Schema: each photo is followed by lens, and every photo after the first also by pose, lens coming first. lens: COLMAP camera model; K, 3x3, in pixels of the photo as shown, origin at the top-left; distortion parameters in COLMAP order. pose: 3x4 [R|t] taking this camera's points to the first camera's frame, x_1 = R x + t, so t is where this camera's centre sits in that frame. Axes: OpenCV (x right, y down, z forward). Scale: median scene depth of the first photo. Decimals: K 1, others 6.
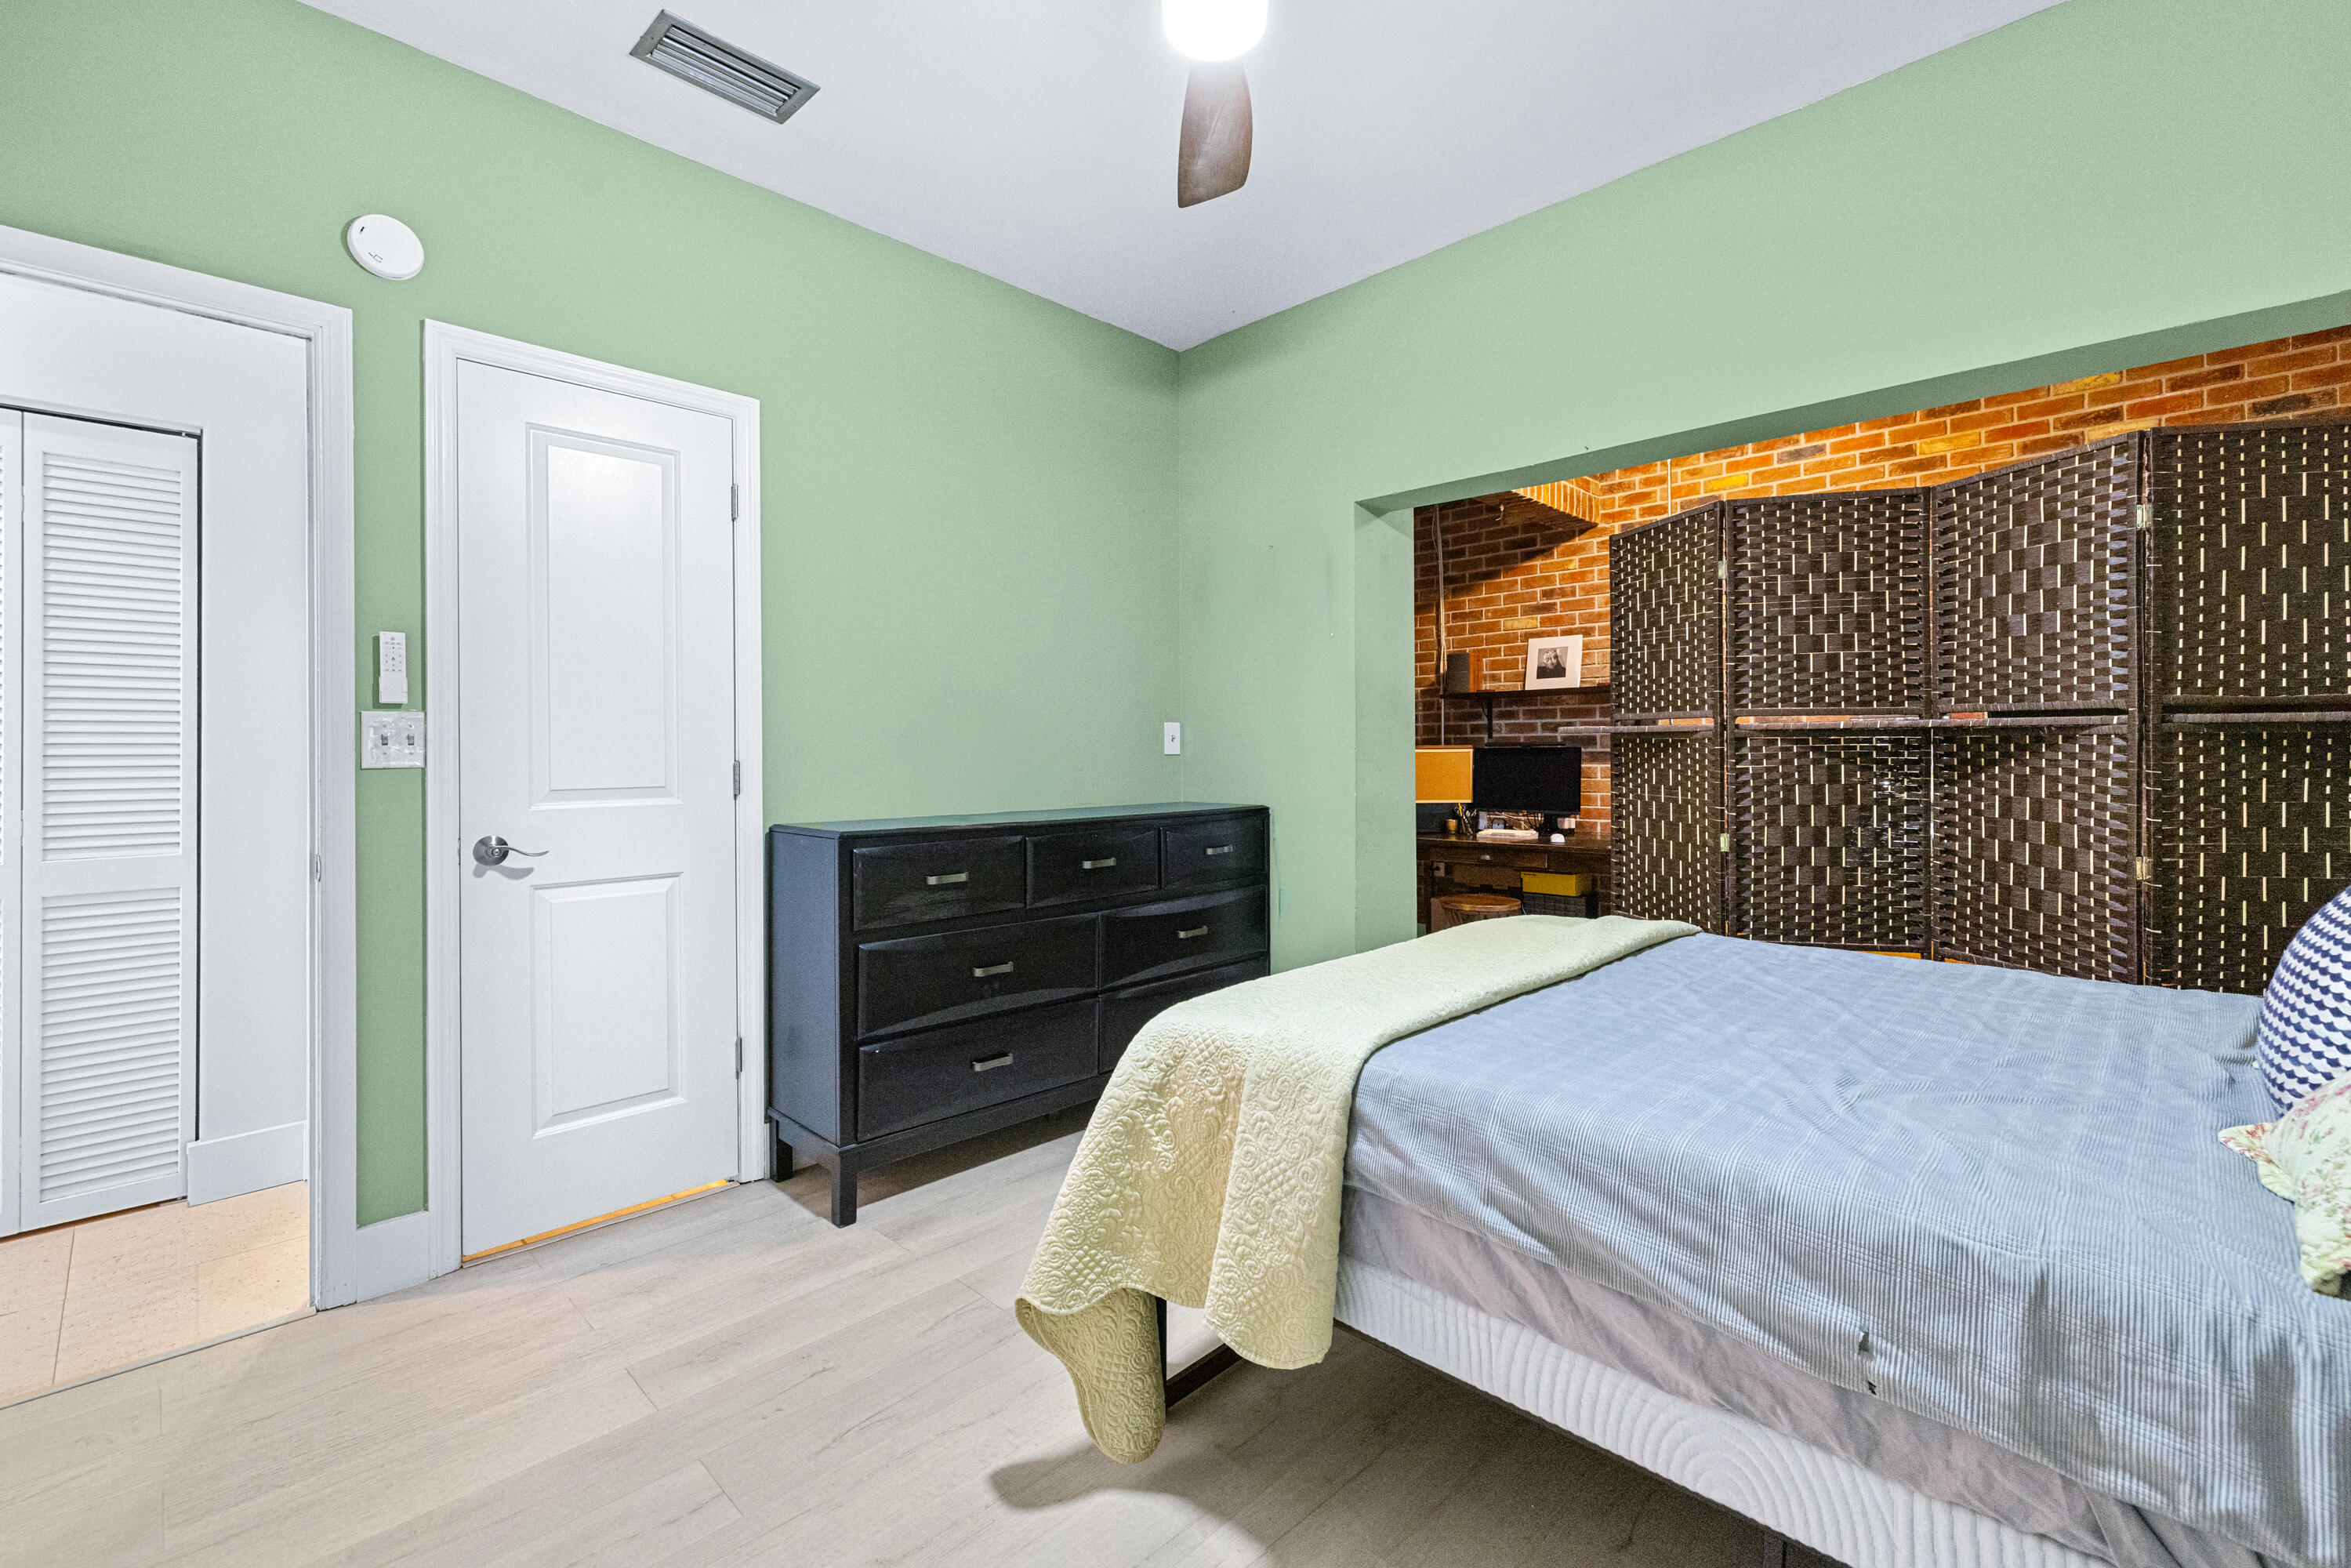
lens RADIAL K [[994.3, 0, 1163.4], [0, 994.3, 760.0], [0, 0, 1]] dist [-0.000852, -0.000301]
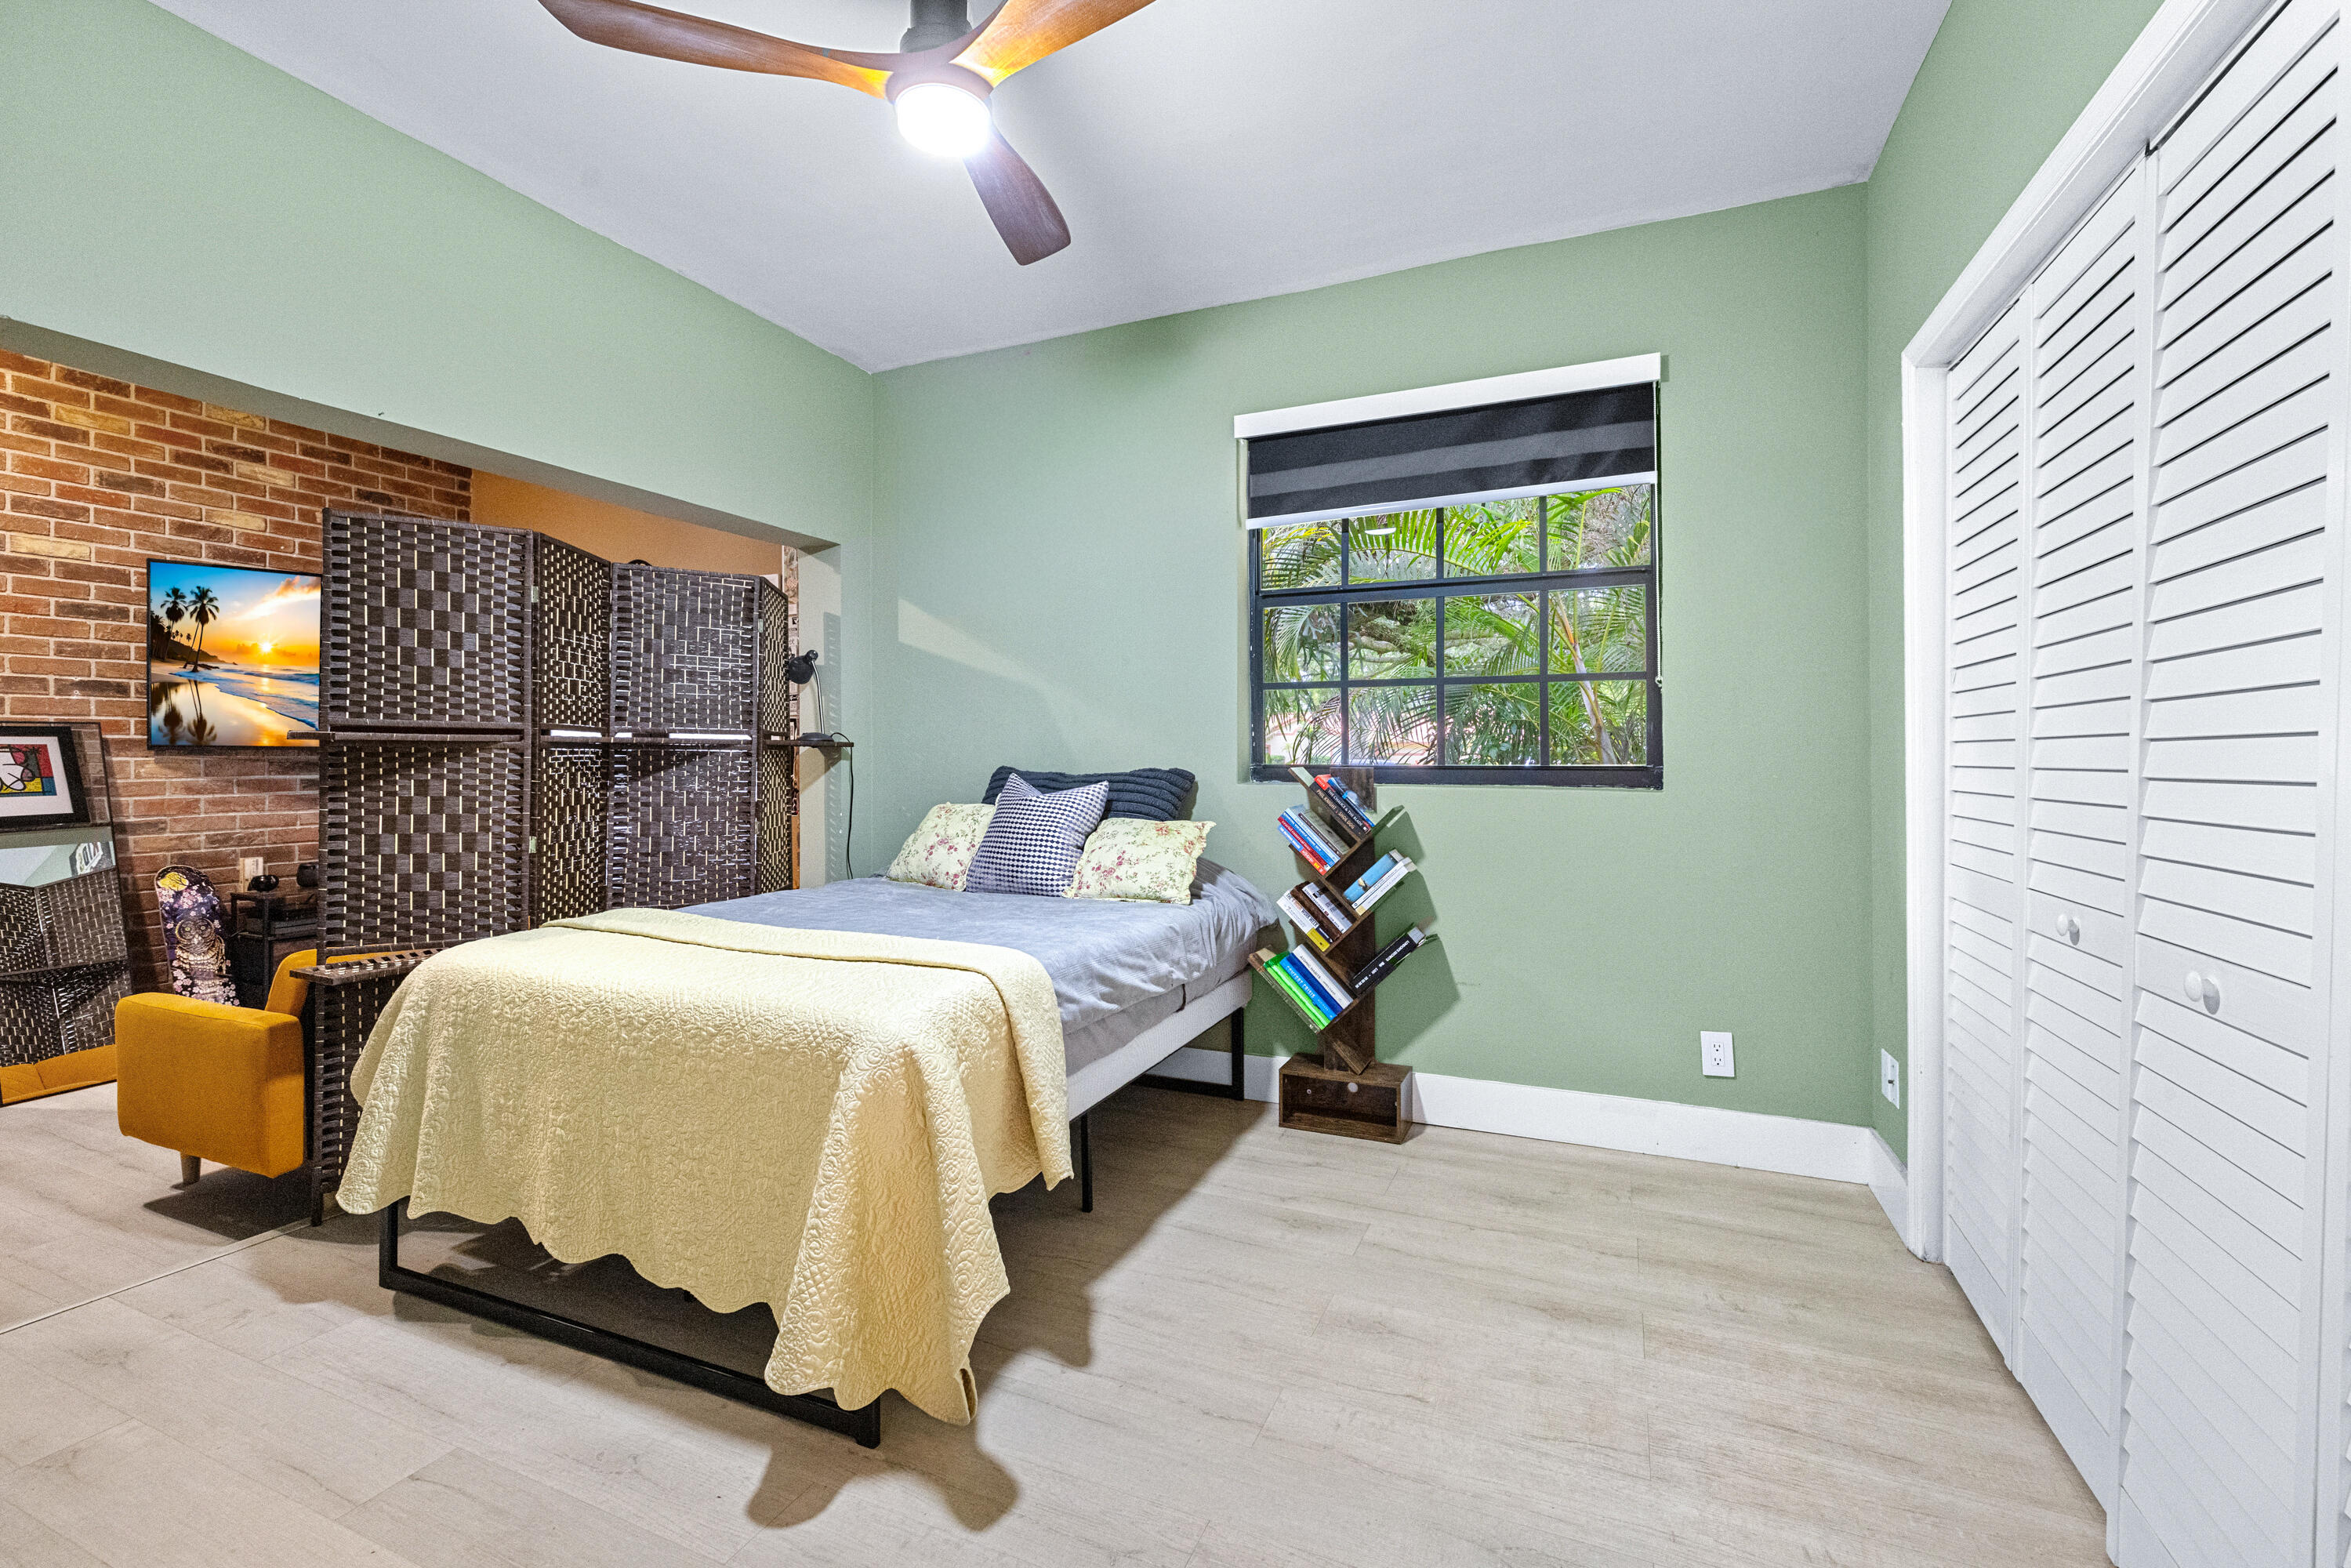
lens RADIAL K [[994.3, 0, 1170.4], [0, 994.3, 776.0], [0, 0, 1]] dist [-0.000852, -0.000301]
pose [[-0.351127, -0.012846, 0.936240, -0.551231], [0.012105, 0.999760, 0.018257, -0.002944], [-0.936249, 0.017744, -0.350888, 0.572971]]
